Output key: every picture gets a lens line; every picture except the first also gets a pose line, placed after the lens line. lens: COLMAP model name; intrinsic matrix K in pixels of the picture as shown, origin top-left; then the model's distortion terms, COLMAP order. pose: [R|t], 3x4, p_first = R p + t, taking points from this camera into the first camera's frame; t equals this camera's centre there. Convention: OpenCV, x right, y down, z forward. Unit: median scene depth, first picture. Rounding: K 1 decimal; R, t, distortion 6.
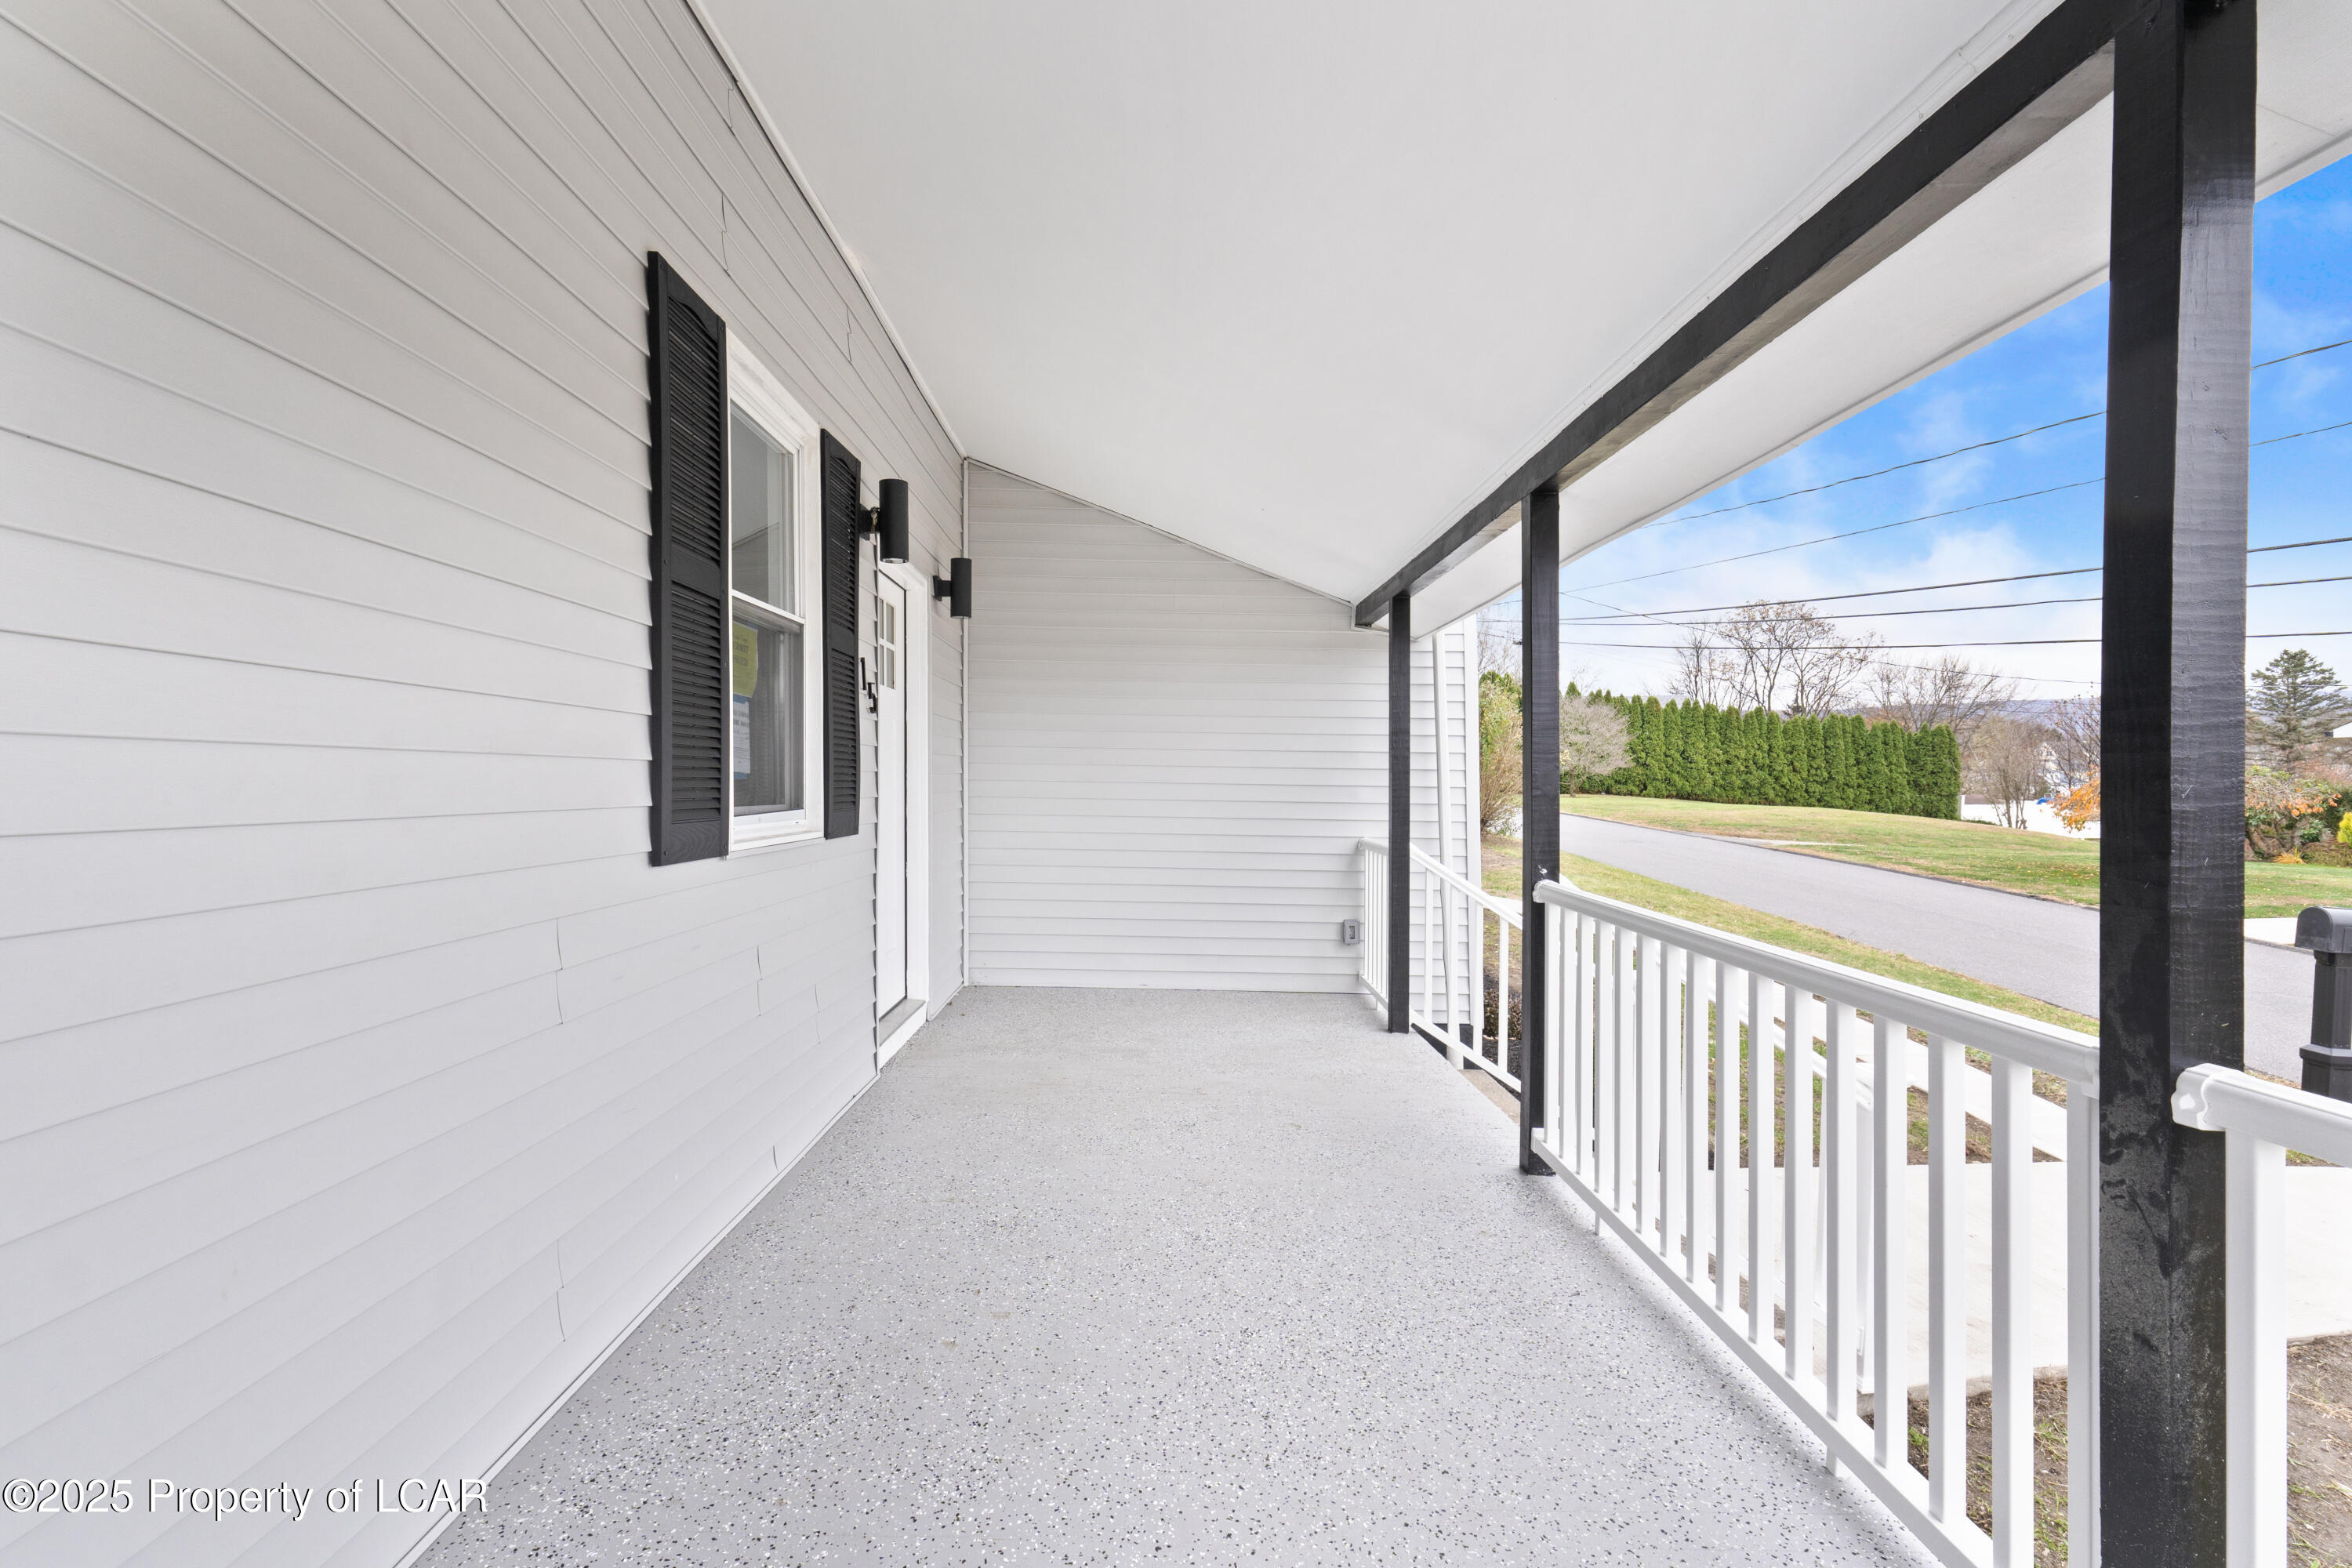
lens RADIAL K [[1066.4, 0, 1176.0], [0, 1066.4, 784.0], [0, 0, 1]] dist [-0.004024, -0.000845]
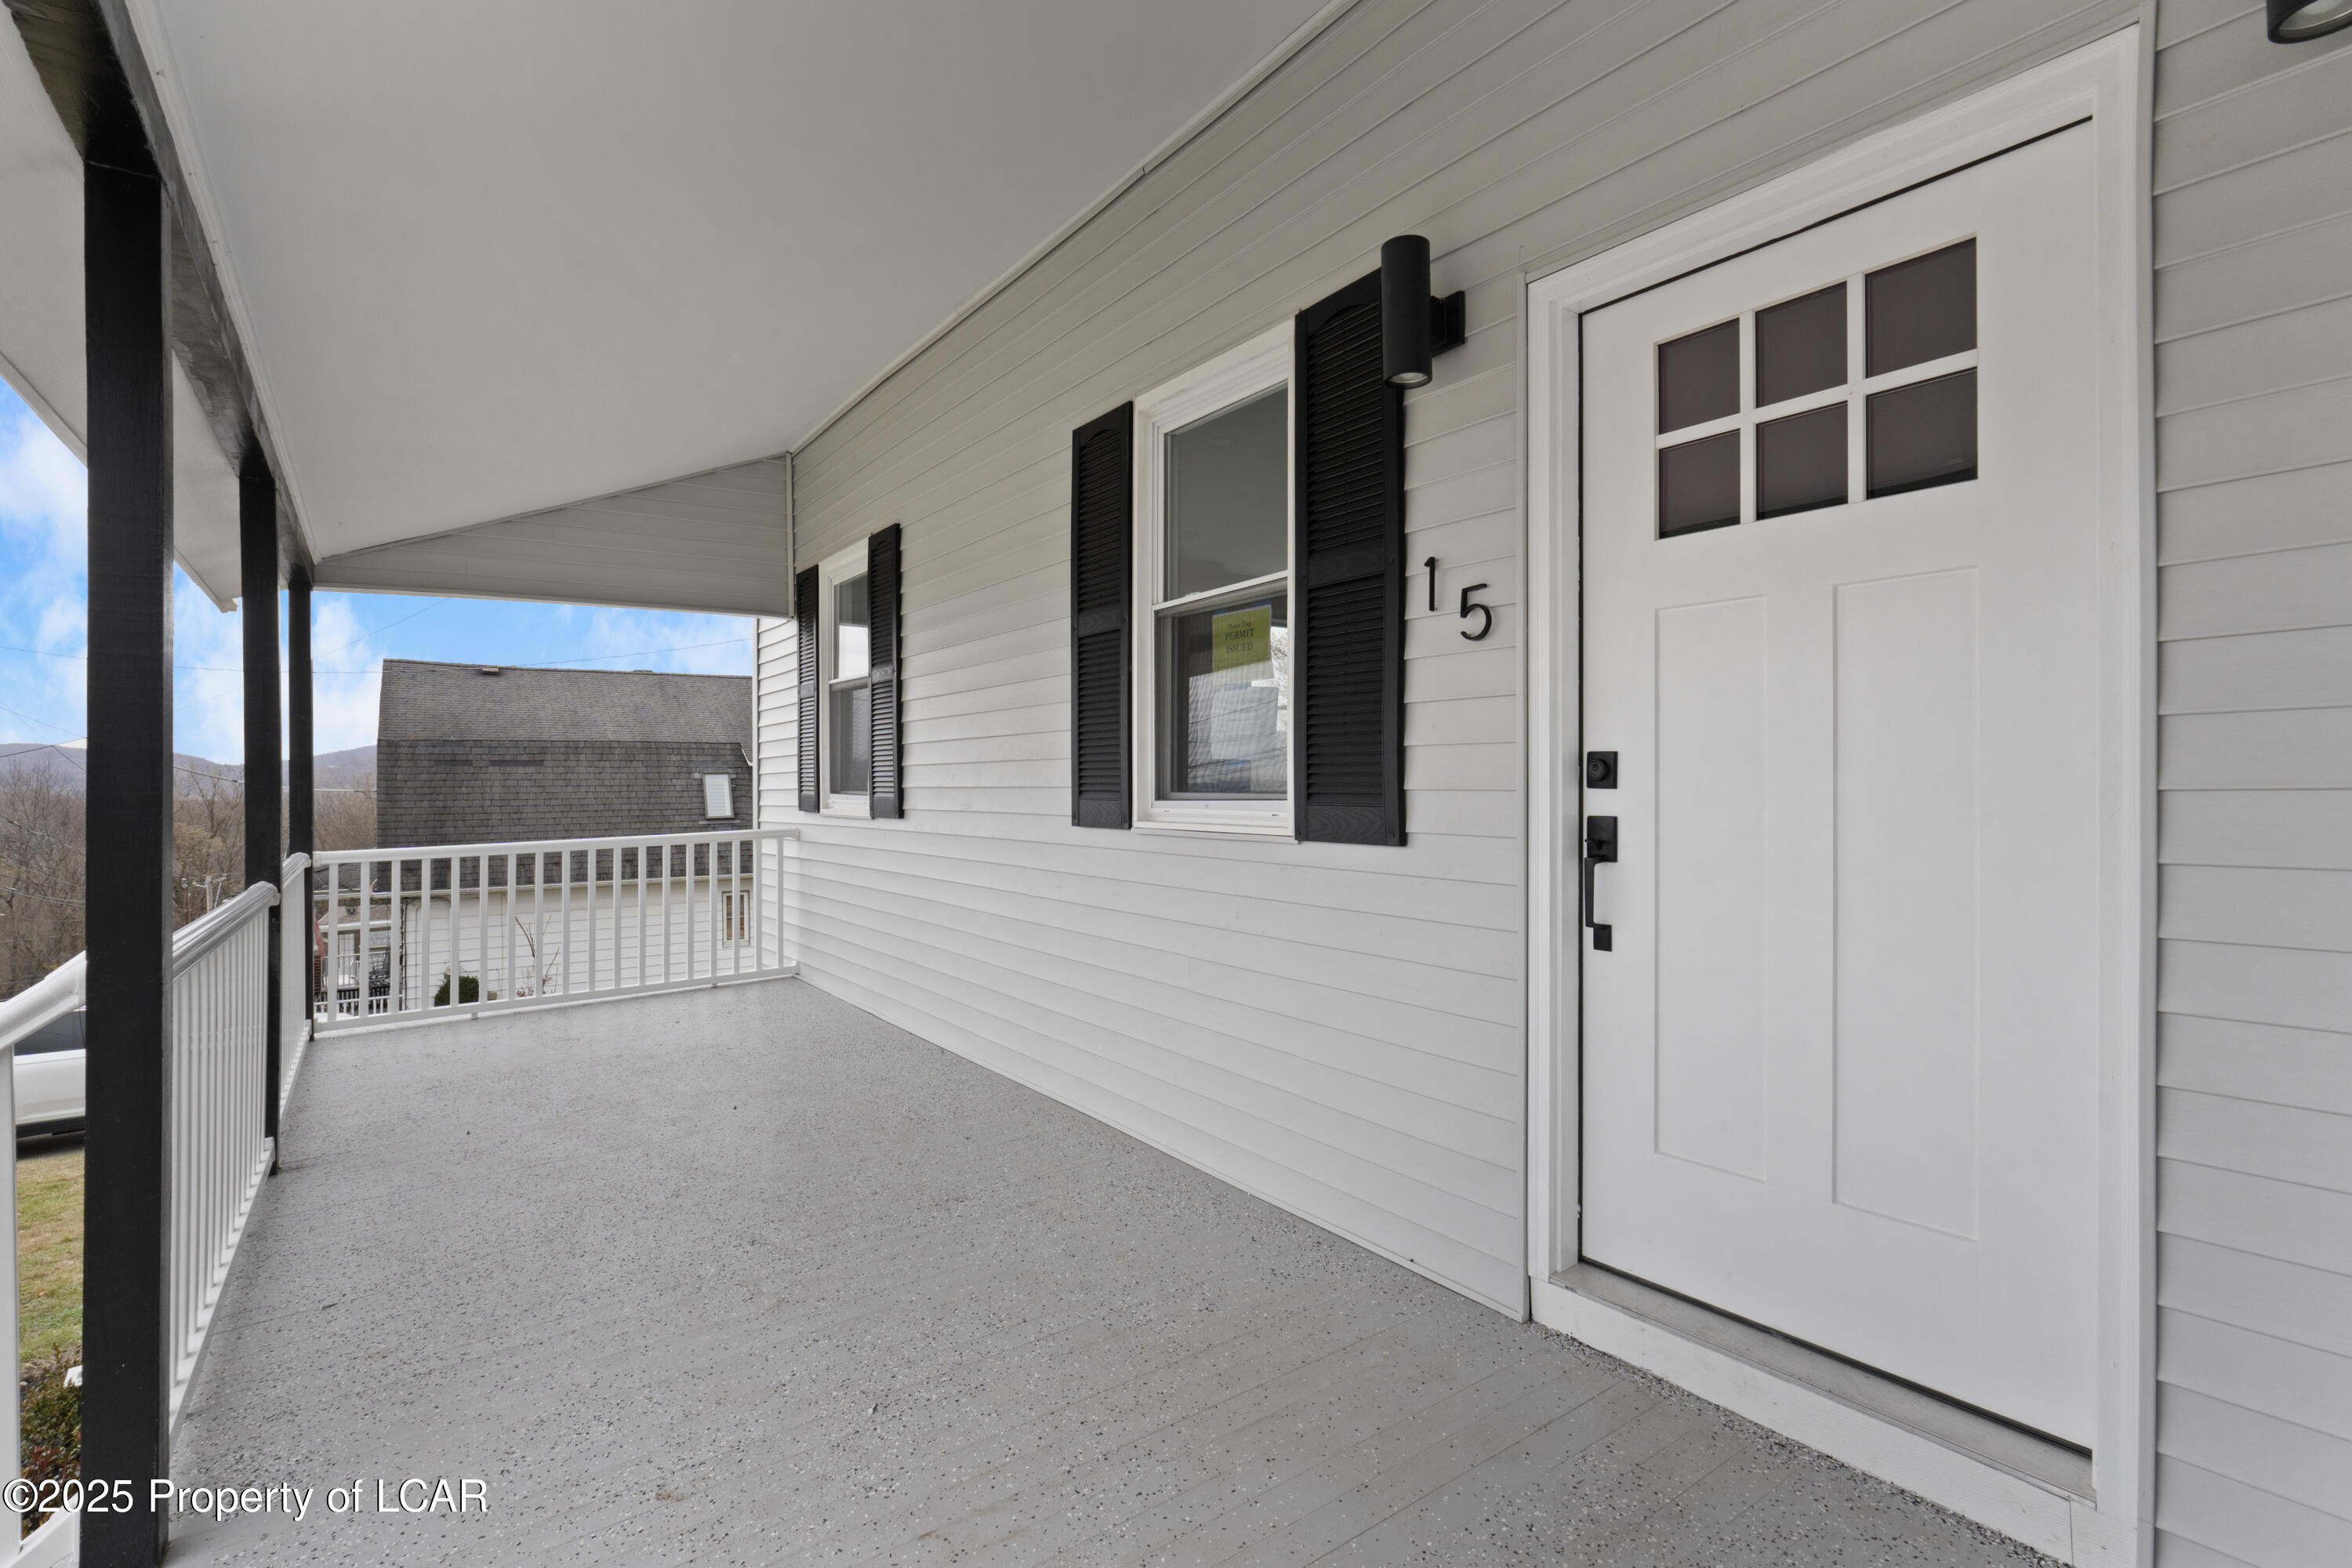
lens RADIAL K [[1066.4, 0, 1176.0], [0, 1066.4, 784.0], [0, 0, 1]] dist [-0.004024, -0.000845]
pose [[-0.815988, 0.004608, -0.578051, 0.314664], [0.005387, 0.999985, 0.000367, -0.000972], [0.578044, -0.002815, -0.816001, 2.377162]]
